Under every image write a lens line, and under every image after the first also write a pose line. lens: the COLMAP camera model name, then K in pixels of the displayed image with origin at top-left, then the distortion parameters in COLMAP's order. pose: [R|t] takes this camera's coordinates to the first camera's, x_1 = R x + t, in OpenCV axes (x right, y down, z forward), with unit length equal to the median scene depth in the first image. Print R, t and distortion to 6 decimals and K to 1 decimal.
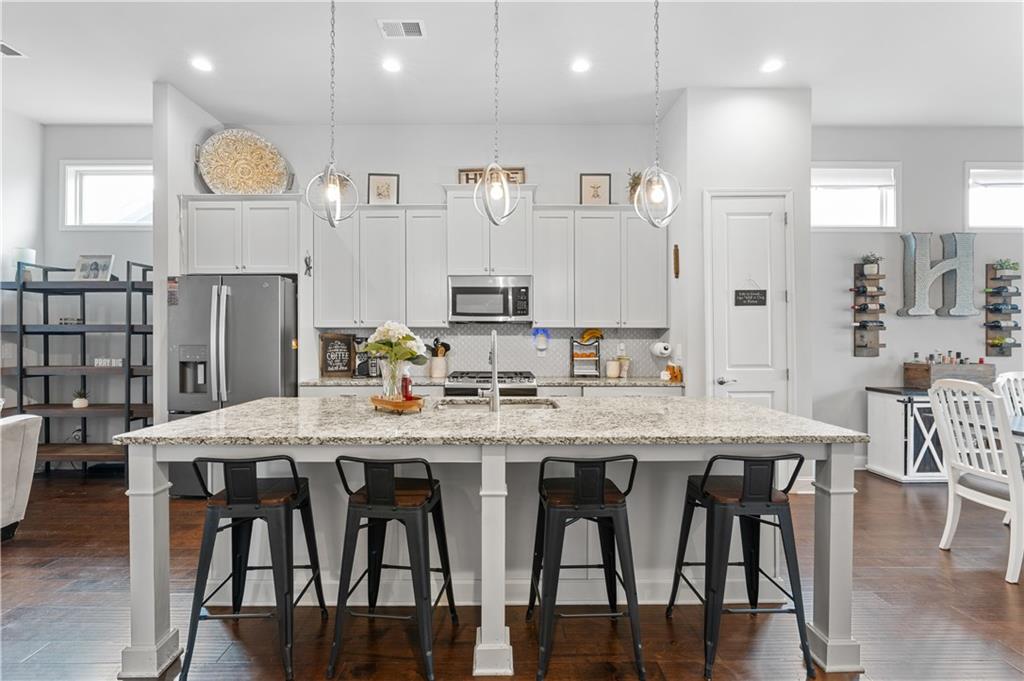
lens RADIAL K [[467.8, 0, 505.1], [0, 467.8, 340.7], [0, 0, 1]] dist [-0.010539, 0.001762]
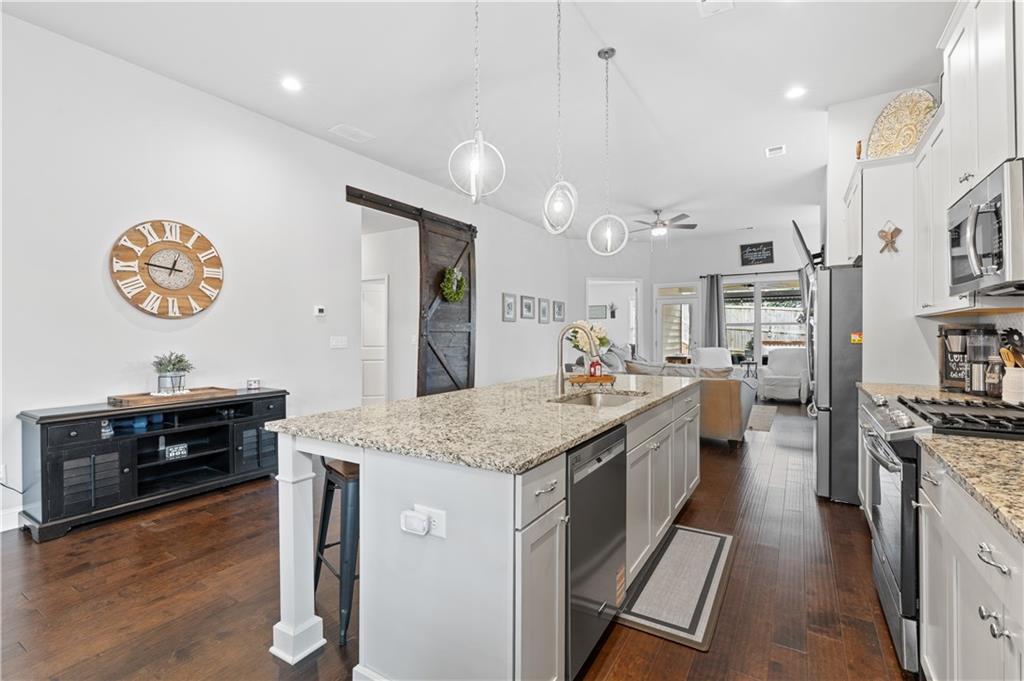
lens RADIAL K [[467.8, 0, 510.2], [0, 467.8, 332.8], [0, 0, 1]] dist [-0.010539, 0.001762]
pose [[-0.537693, -0.001620, -0.843139, 0.578417], [-0.002868, 0.999996, -0.000093, 0.000035], [0.843136, 0.002368, -0.537695, 0.854896]]
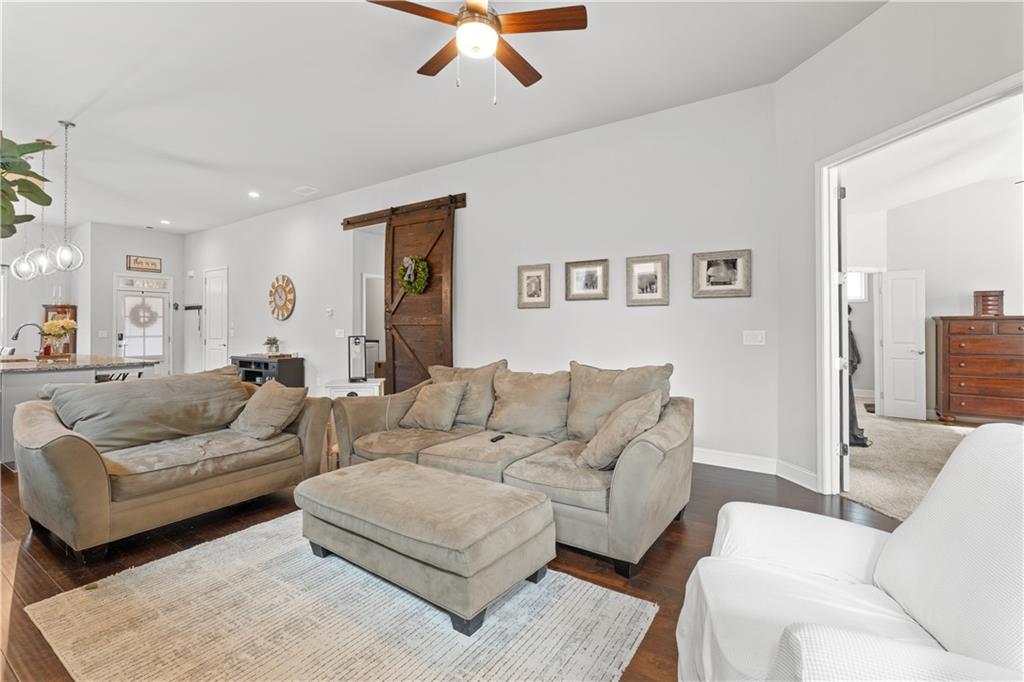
lens RADIAL K [[467.8, 0, 512.4], [0, 467.8, 330.2], [0, 0, 1]] dist [-0.010539, 0.001762]
pose [[-0.824539, -0.002151, 0.565802, -1.624844], [0.000064, 0.999992, 0.003895, 0.007230], [-0.565806, 0.003248, -0.824532, 0.874026]]
